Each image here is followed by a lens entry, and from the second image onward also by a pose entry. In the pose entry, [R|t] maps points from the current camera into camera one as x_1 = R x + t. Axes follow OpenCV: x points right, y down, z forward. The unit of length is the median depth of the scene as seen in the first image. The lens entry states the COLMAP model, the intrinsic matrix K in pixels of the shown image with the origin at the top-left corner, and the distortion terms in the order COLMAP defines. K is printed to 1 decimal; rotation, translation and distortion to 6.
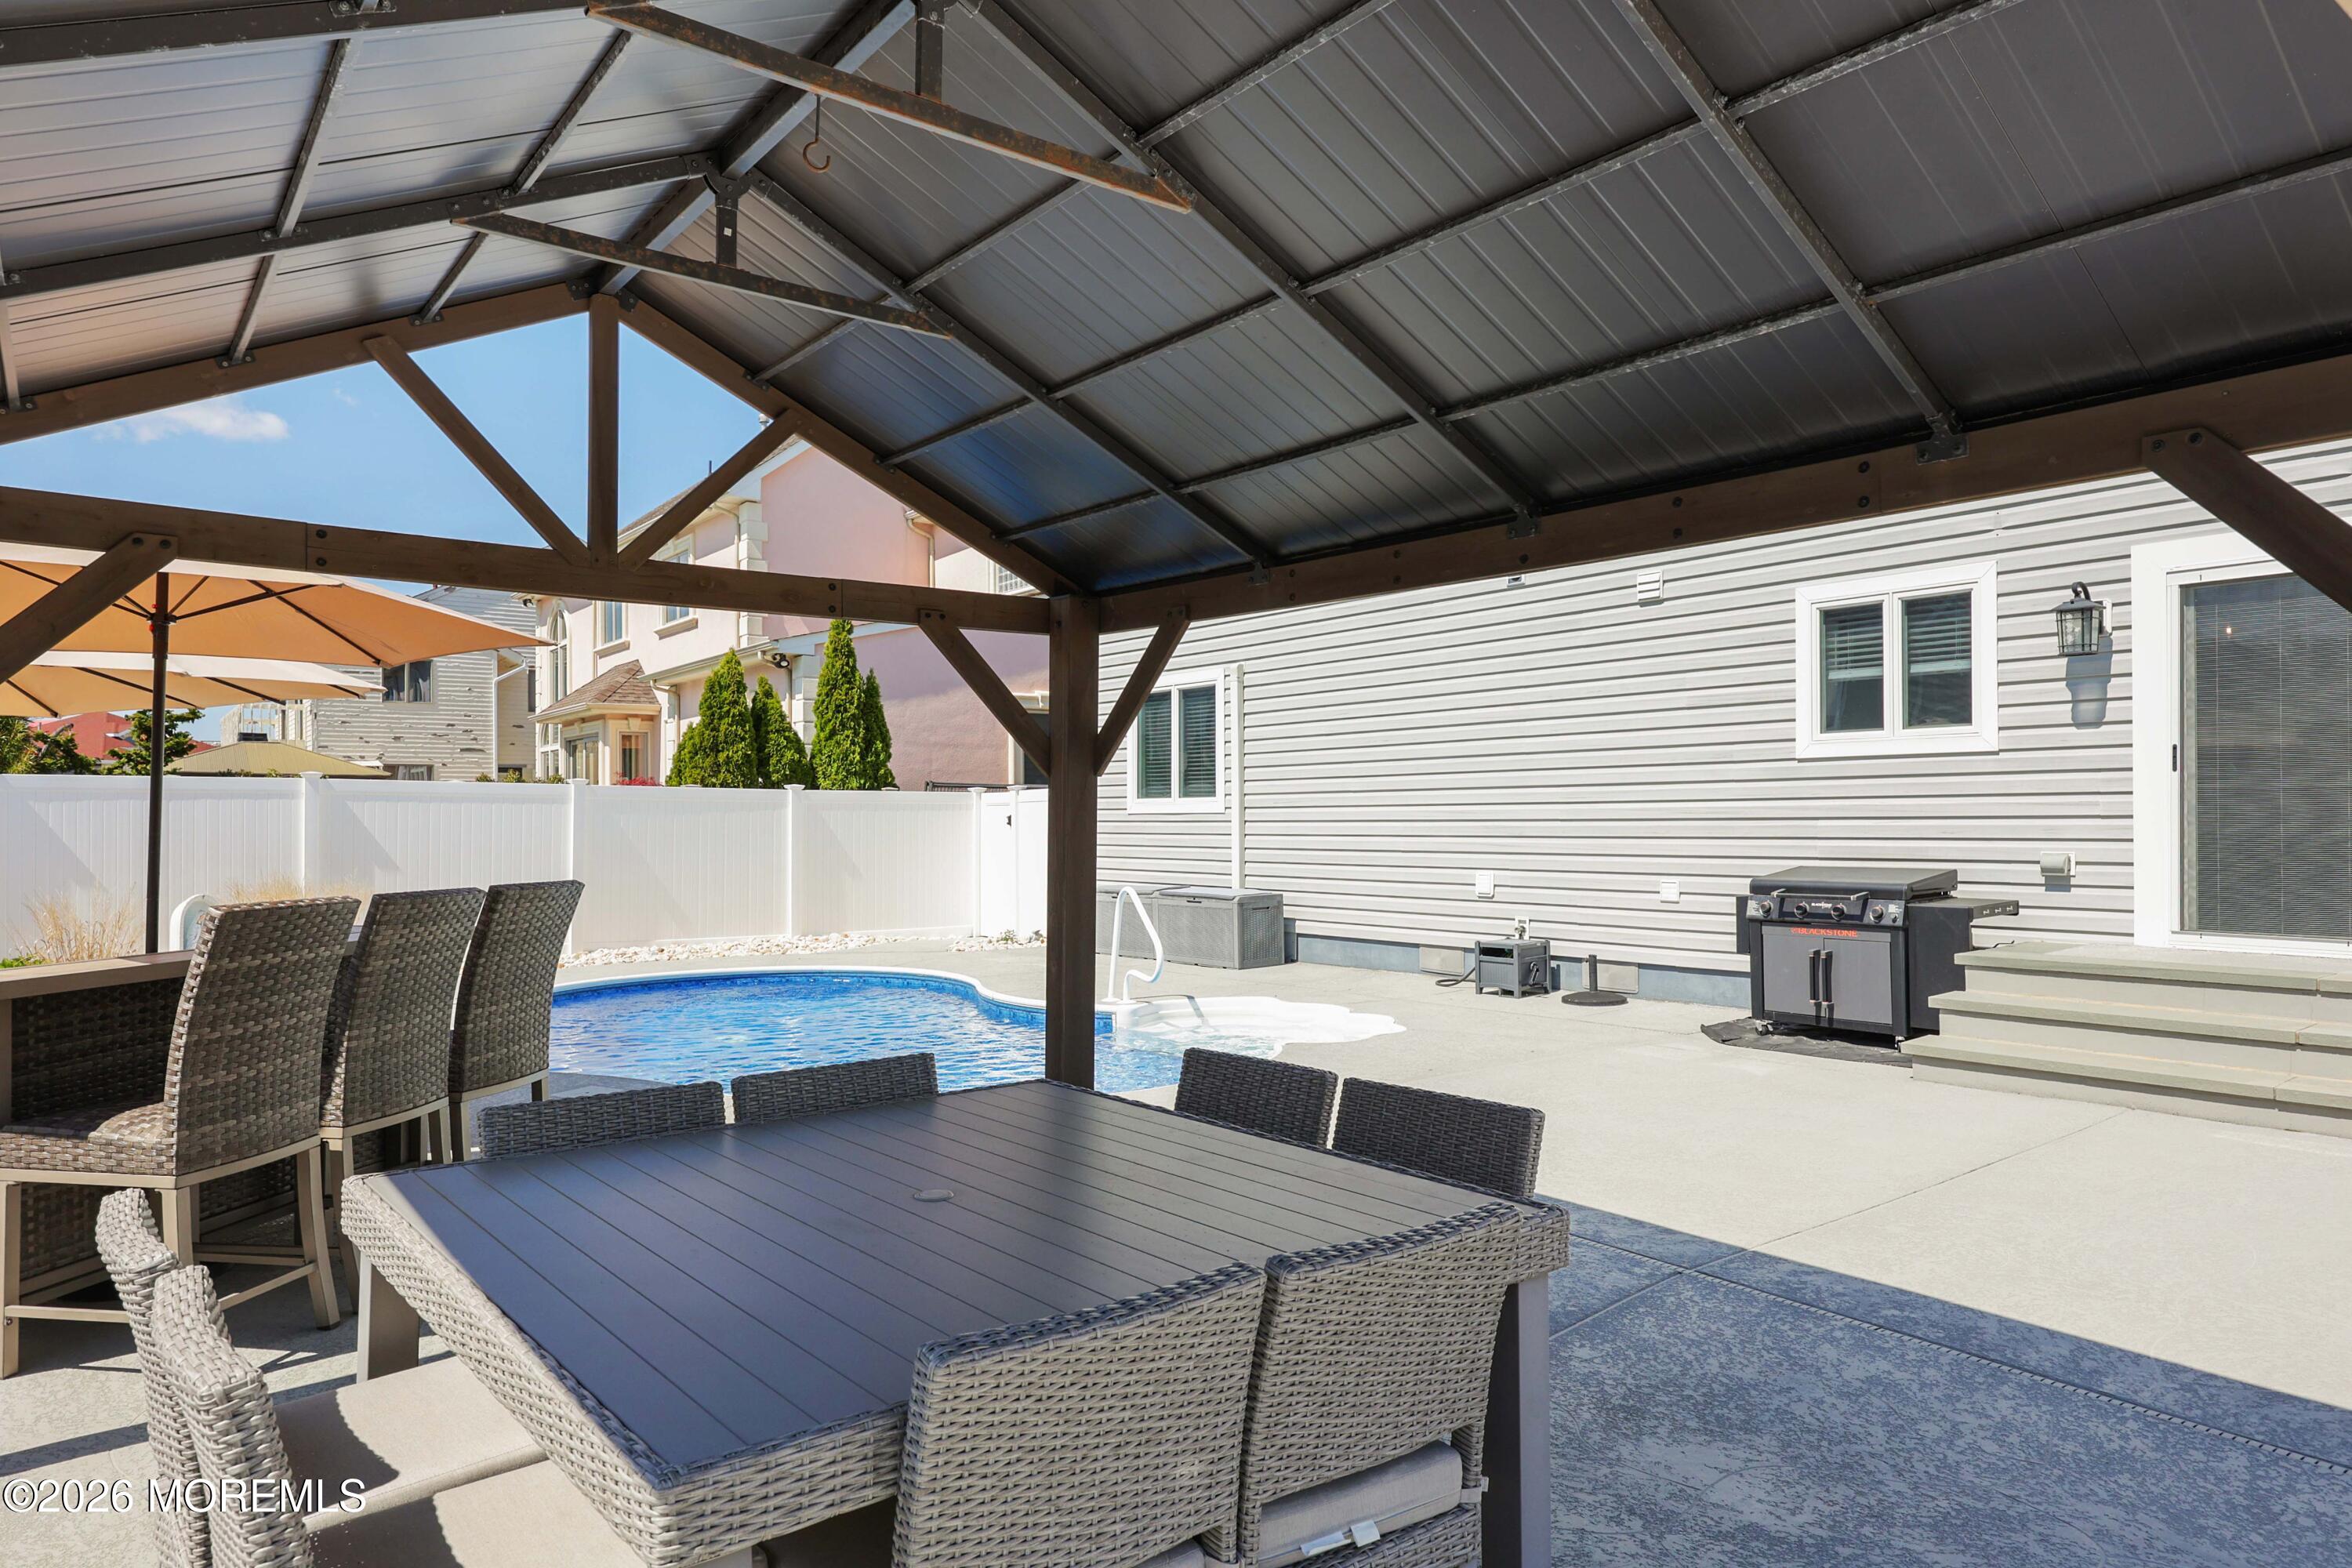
lens RADIAL K [[1431.5, 0, 1176.0], [0, 1431.5, 784.0], [0, 0, 1]] dist [-0.000839, -0.000100]
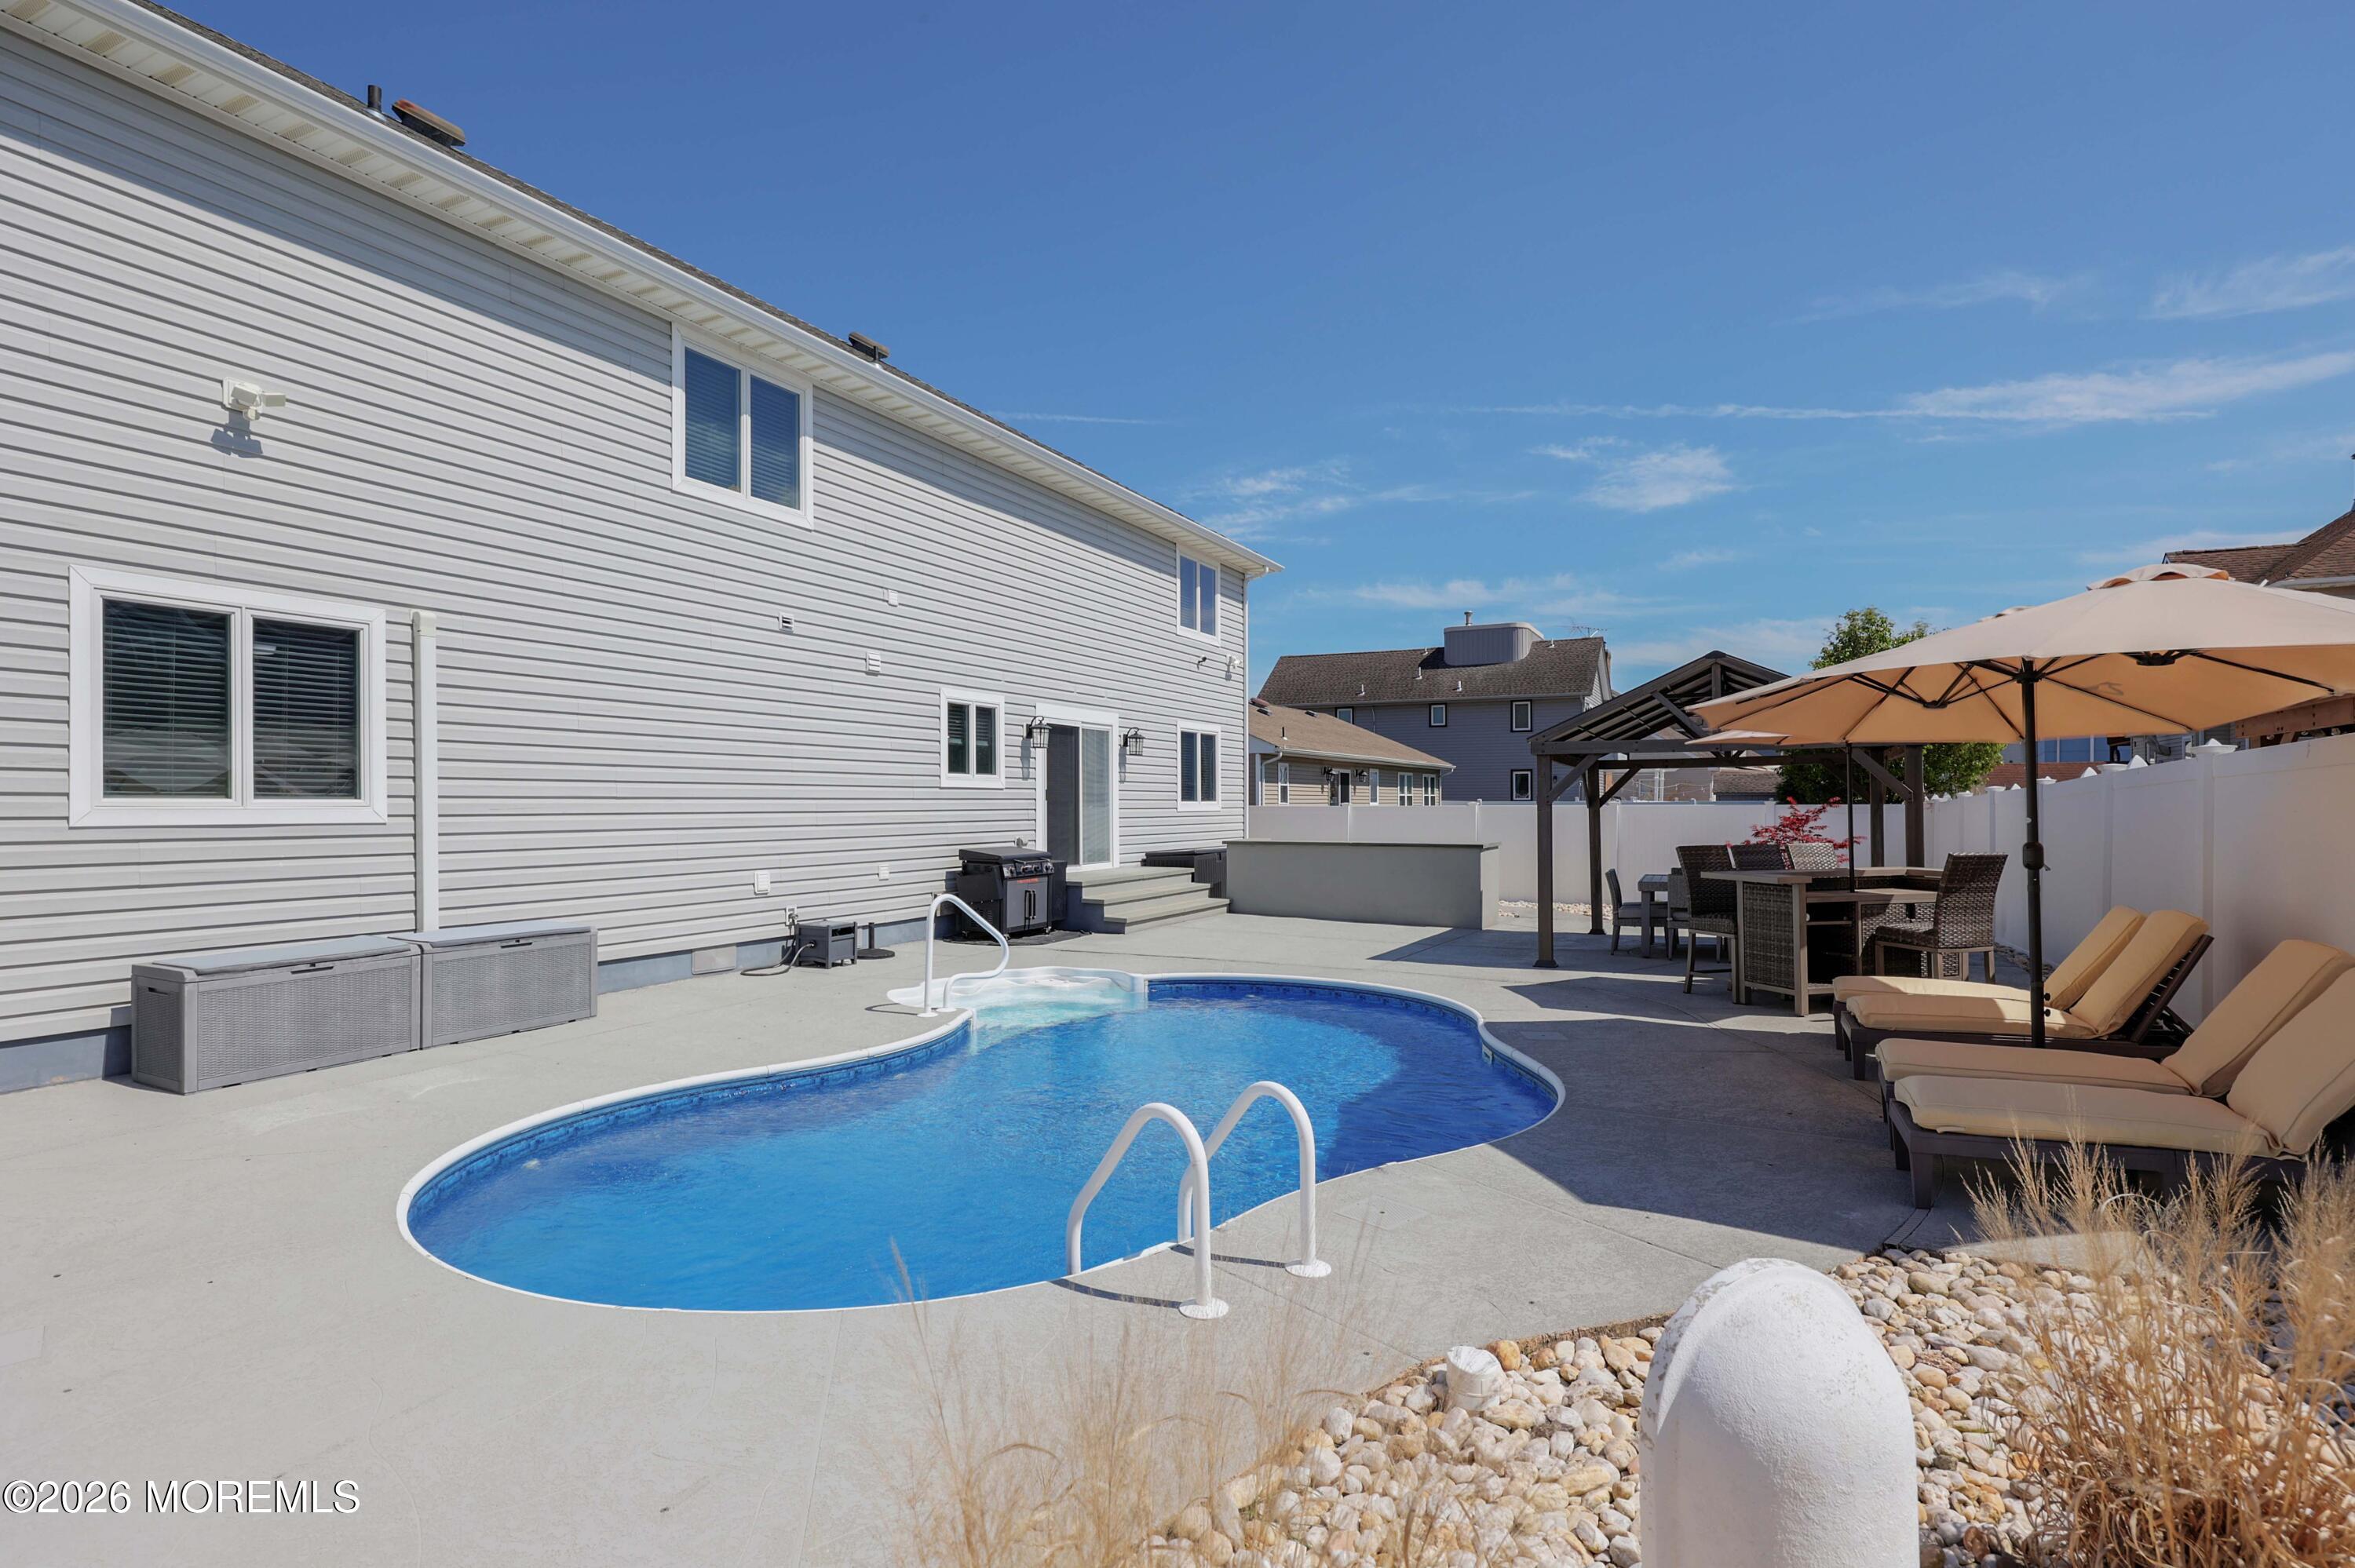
lens RADIAL K [[1142.6, 0, 1177.5], [0, 1142.6, 784.0], [0, 0, 1]] dist [0.001745, 0.000348]
pose [[-0.428789, 0.033849, 0.902771, -0.846626], [-0.004533, 0.999205, -0.039618, 0.028905], [-0.903394, -0.021080, -0.428294, 1.225695]]
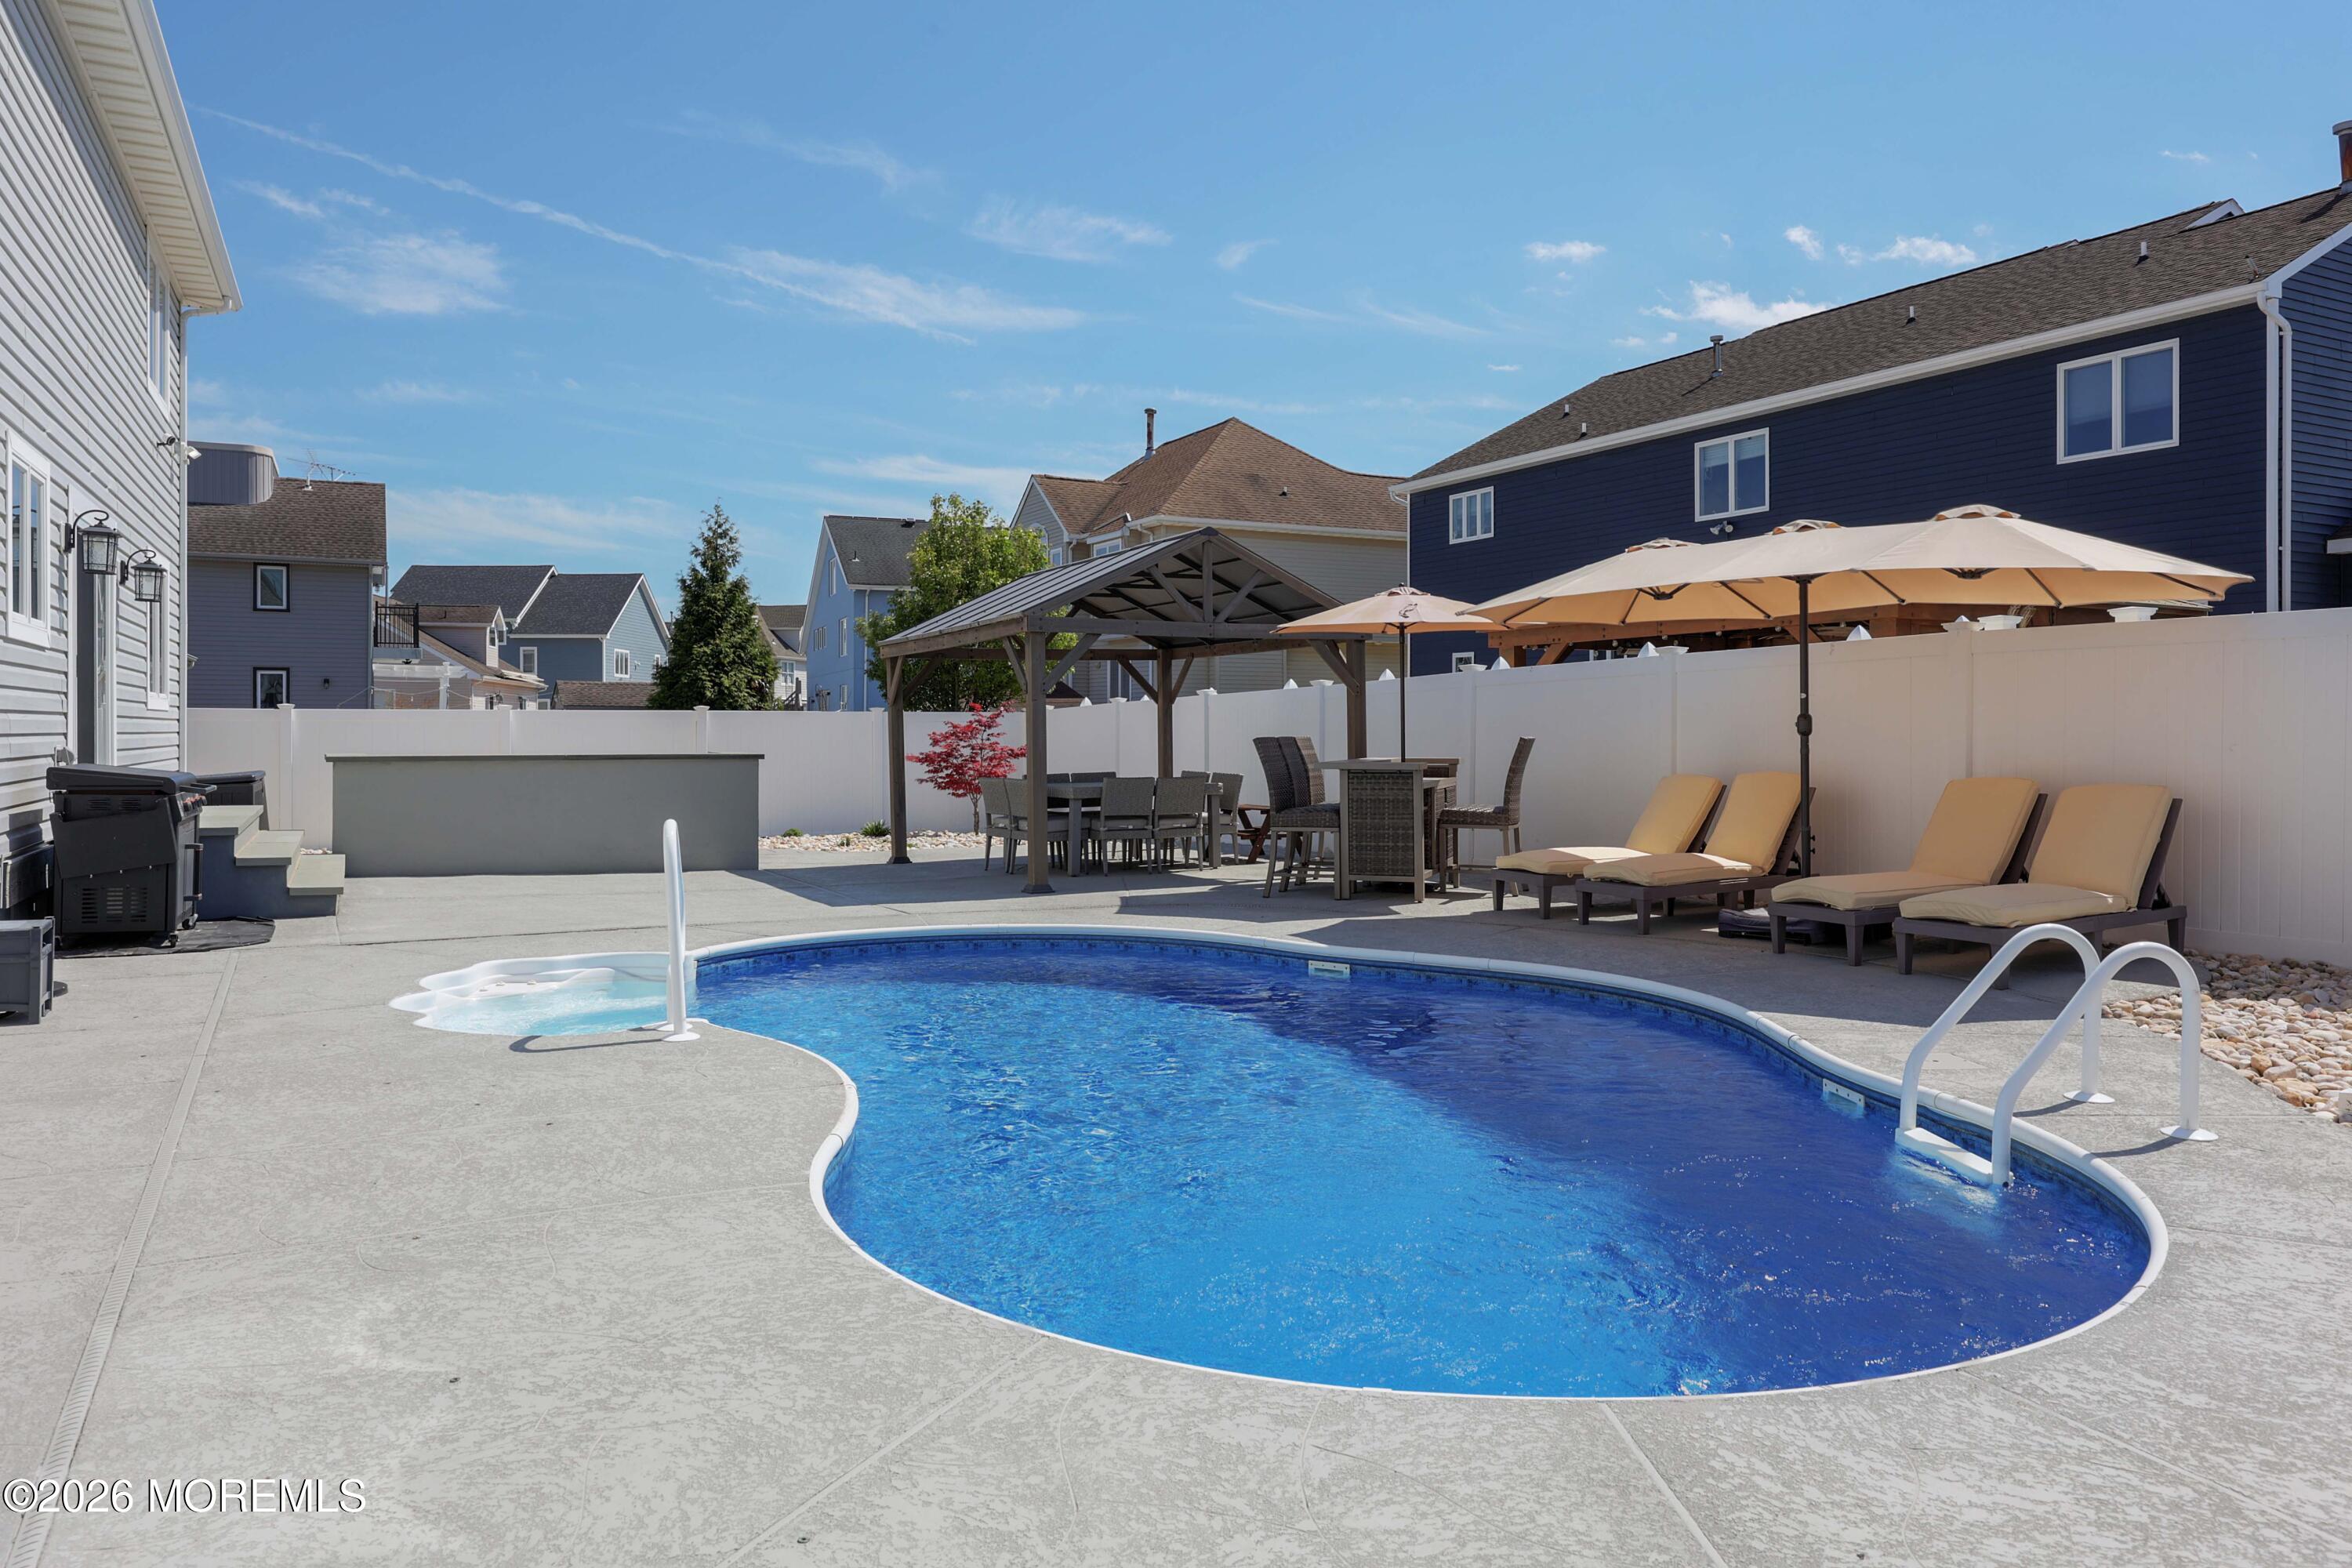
lens RADIAL K [[1540.7, 0, 1179.8], [0, 1540.7, 728.3], [0, 0, 1]] dist [-0.004994, -0.002189]
pose [[-0.980674, 0.016686, 0.194934, -0.305767], [0.012918, 0.999705, -0.020584, 0.058201], [-0.195220, -0.017668, -0.980600, 1.623335]]
